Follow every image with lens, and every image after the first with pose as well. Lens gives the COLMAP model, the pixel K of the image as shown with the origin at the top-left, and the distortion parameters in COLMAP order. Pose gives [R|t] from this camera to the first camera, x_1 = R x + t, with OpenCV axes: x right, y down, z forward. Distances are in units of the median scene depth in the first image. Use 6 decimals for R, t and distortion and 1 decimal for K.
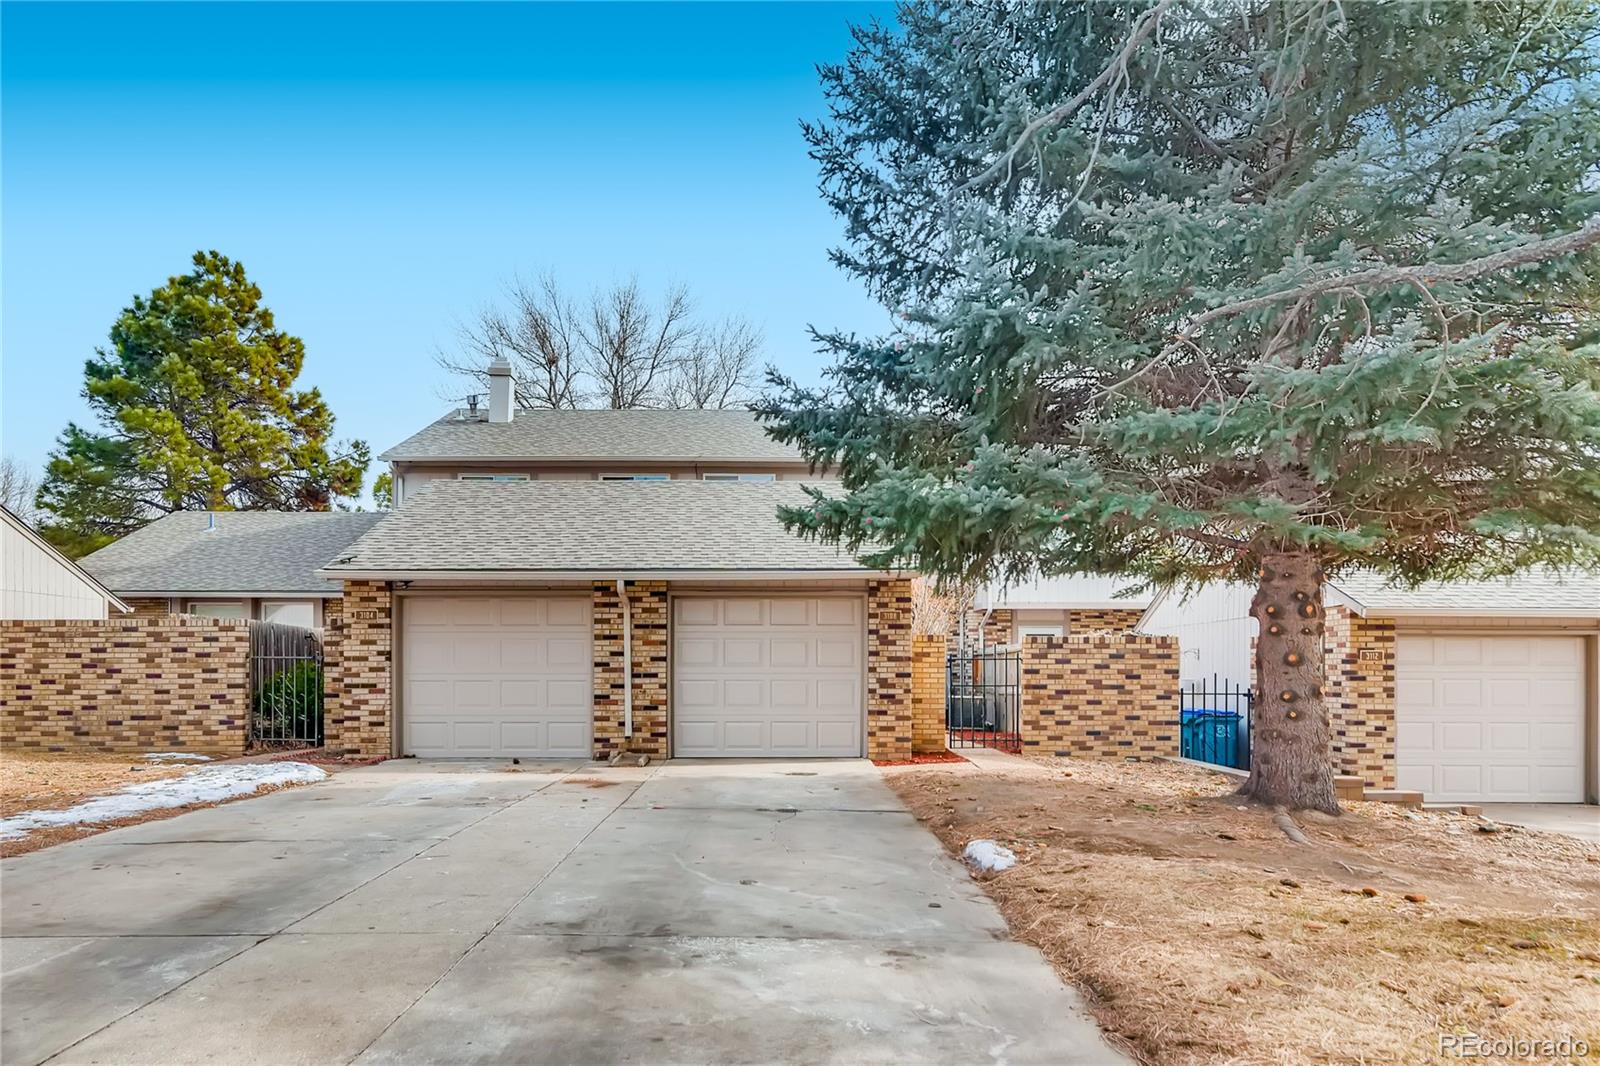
lens RADIAL K [[1149.7, 0, 848.5], [0, 1149.7, 666.4], [0, 0, 1]] dist [-0.002694, 0.002825]
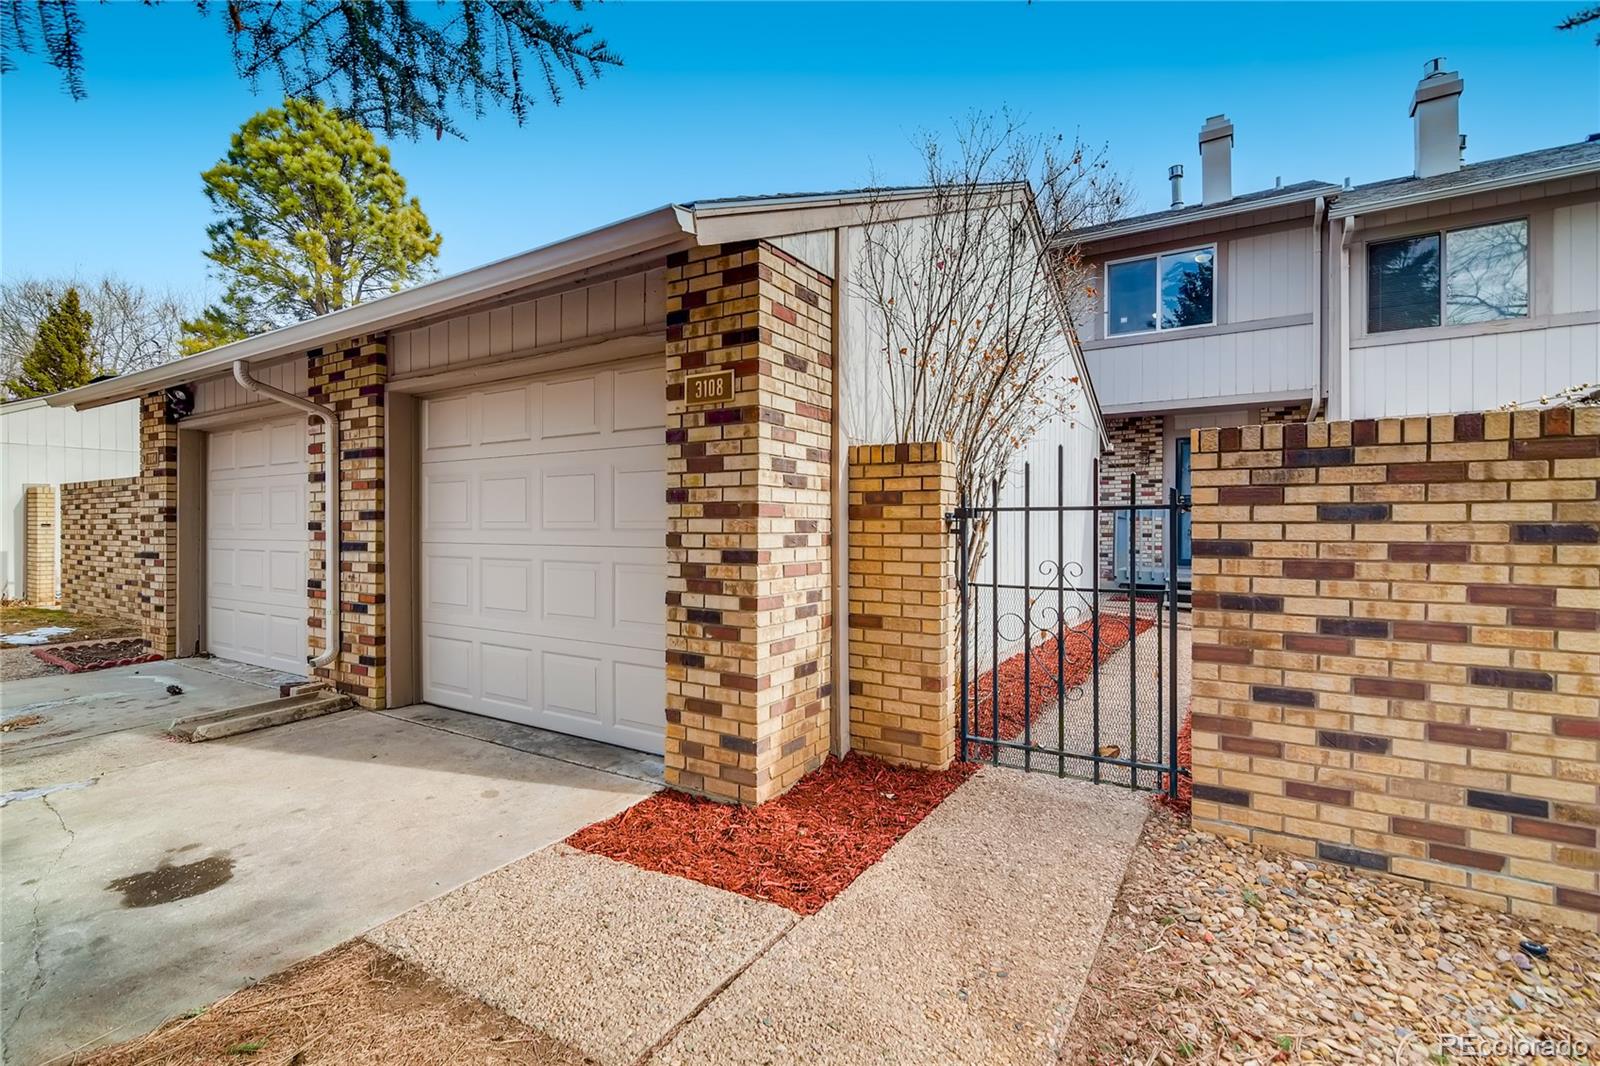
lens RADIAL K [[734.6, 0, 833.7], [0, 734.6, 527.1], [0, 0, 1]] dist [0.001711, 0.000215]
pose [[0.820181, 0.001012, -0.572103, 0.196303], [0.002377, 0.999984, 0.005177, -0.002329], [0.572099, -0.005606, 0.820165, 0.837039]]
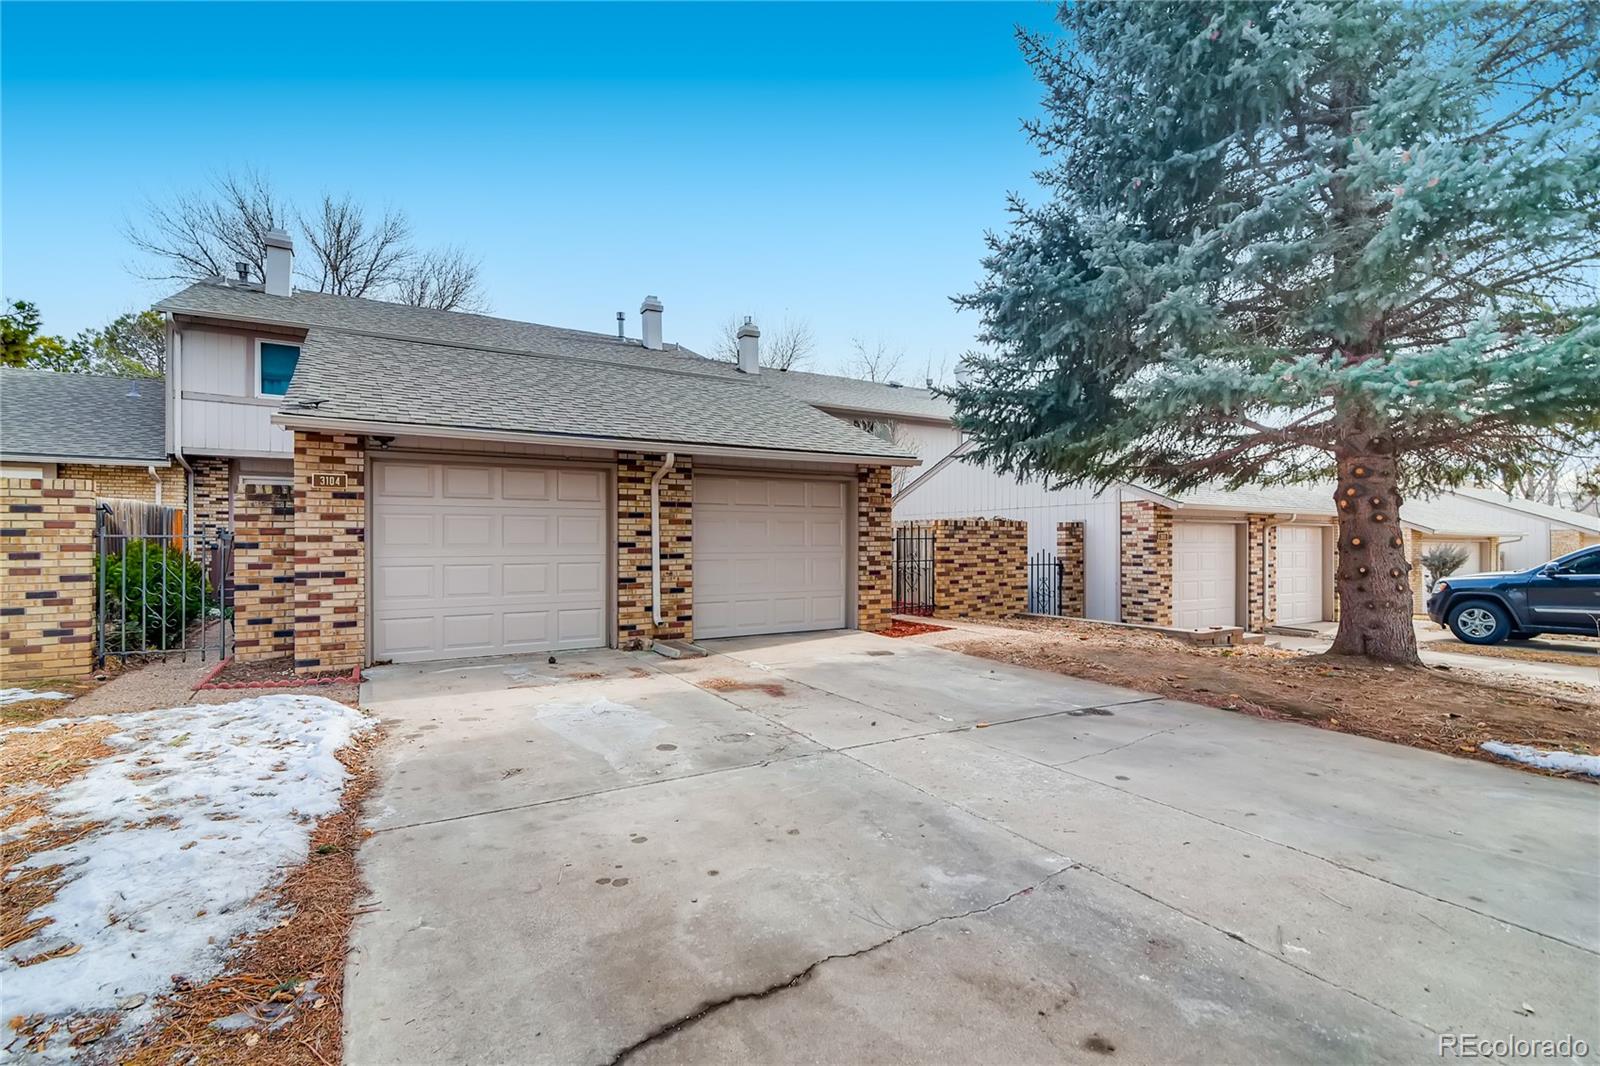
lens RADIAL K [[723.3, 0, 795.2], [0, 723.3, 539.5], [0, 0, 1]] dist [0.001023, -0.000060]
pose [[0.879424, -0.000178, 0.476039, -0.365284], [-0.000470, 0.999999, 0.001242, -0.006596], [-0.476039, -0.001316, 0.879423, 0.423643]]
